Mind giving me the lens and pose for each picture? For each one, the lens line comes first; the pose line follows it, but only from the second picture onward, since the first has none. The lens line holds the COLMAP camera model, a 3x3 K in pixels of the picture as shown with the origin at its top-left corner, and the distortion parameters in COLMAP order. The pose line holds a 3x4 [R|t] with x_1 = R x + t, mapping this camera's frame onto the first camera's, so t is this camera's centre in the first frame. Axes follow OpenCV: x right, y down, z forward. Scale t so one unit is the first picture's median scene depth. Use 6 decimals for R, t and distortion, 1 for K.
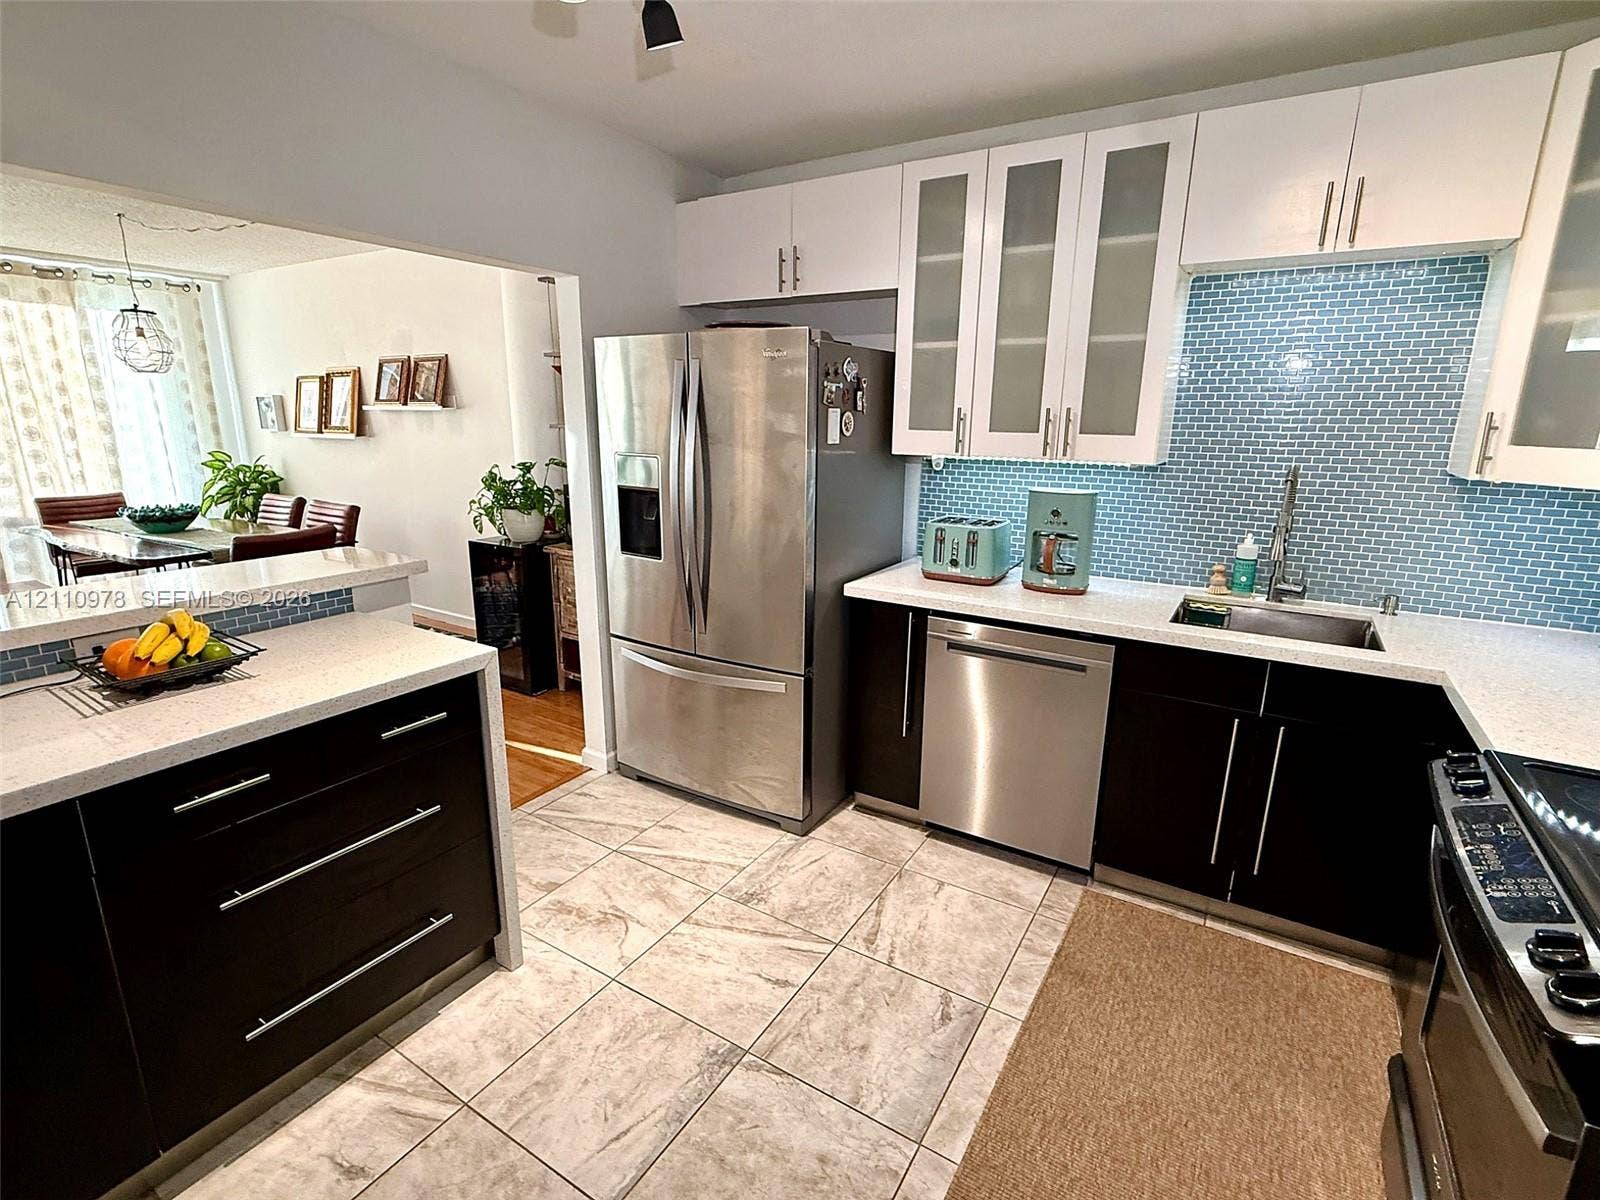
lens RADIAL K [[754.3, 0, 801.9], [0, 754.3, 598.6], [0, 0, 1]] dist [-0.002259, -0.000003]
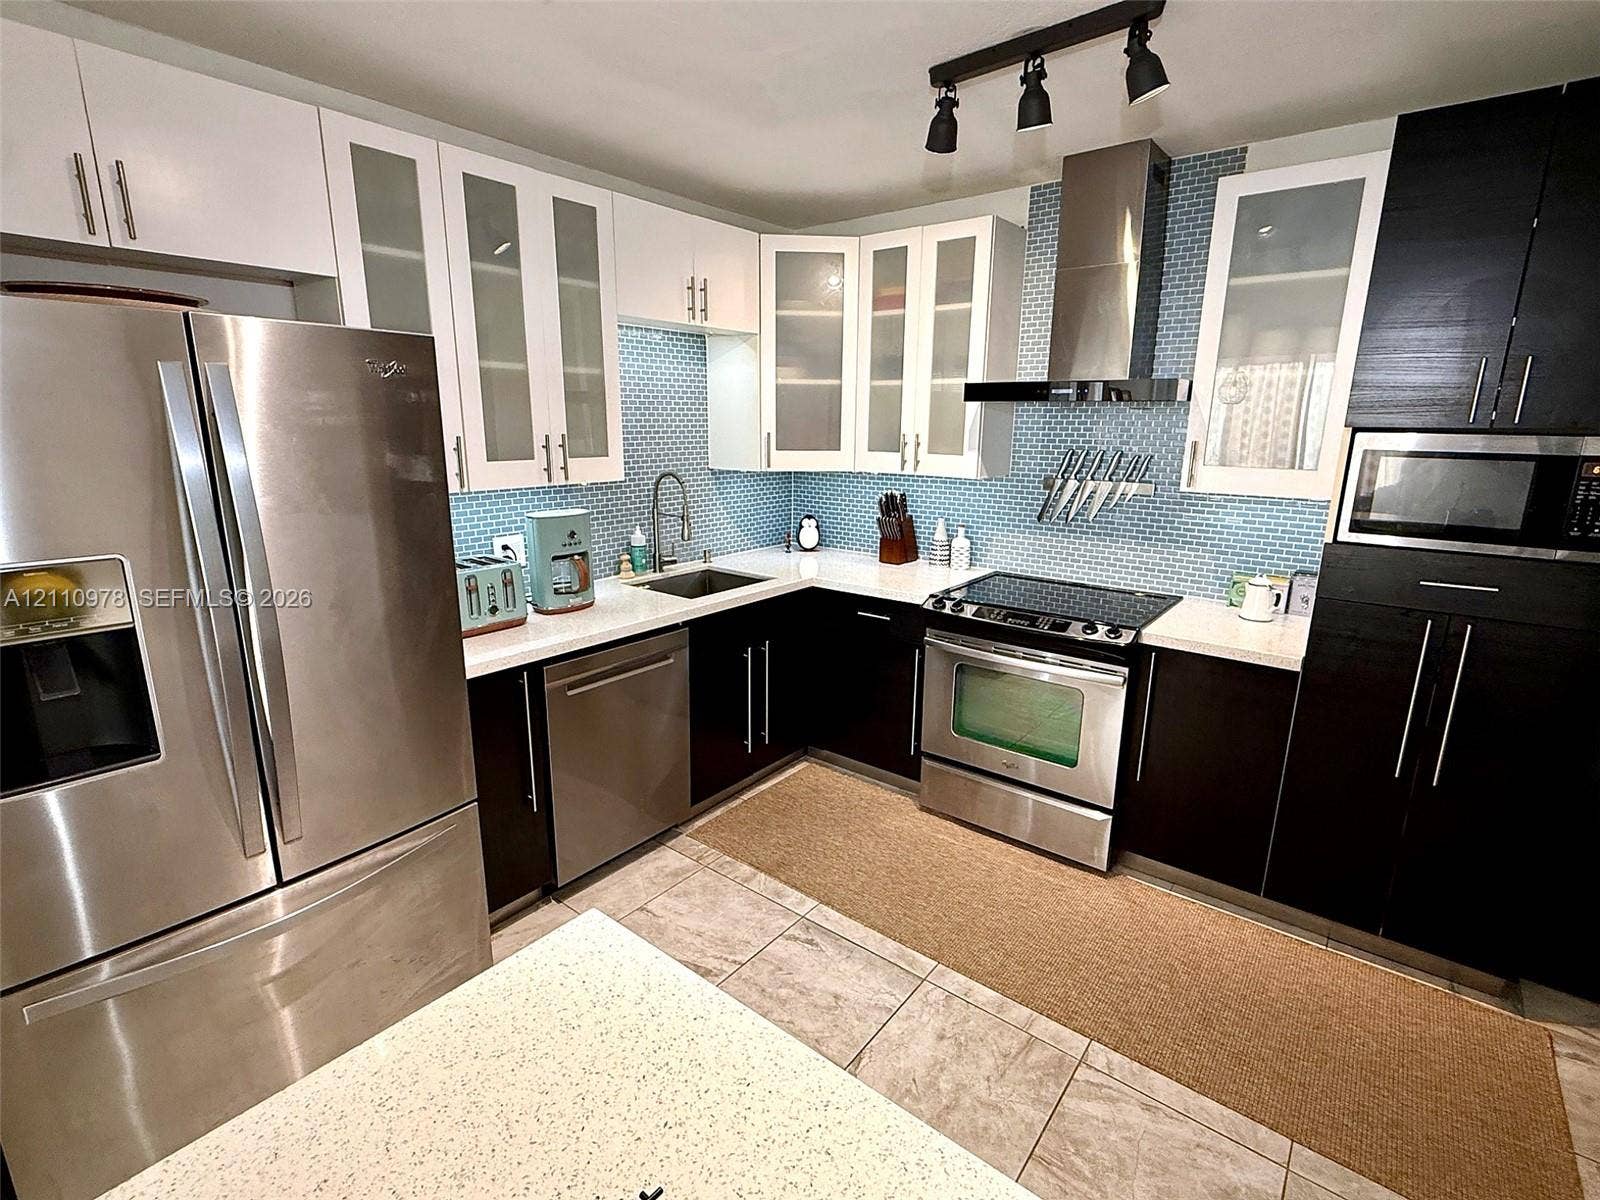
lens RADIAL K [[754.3, 0, 801.0], [0, 754.3, 599.0], [0, 0, 1]] dist [-0.002259, -0.000003]
pose [[0.115286, -0.237942, 0.964413, -0.702646], [0.235205, 0.949816, 0.206224, -0.182145], [-0.965084, 0.203061, 0.165465, 0.583475]]
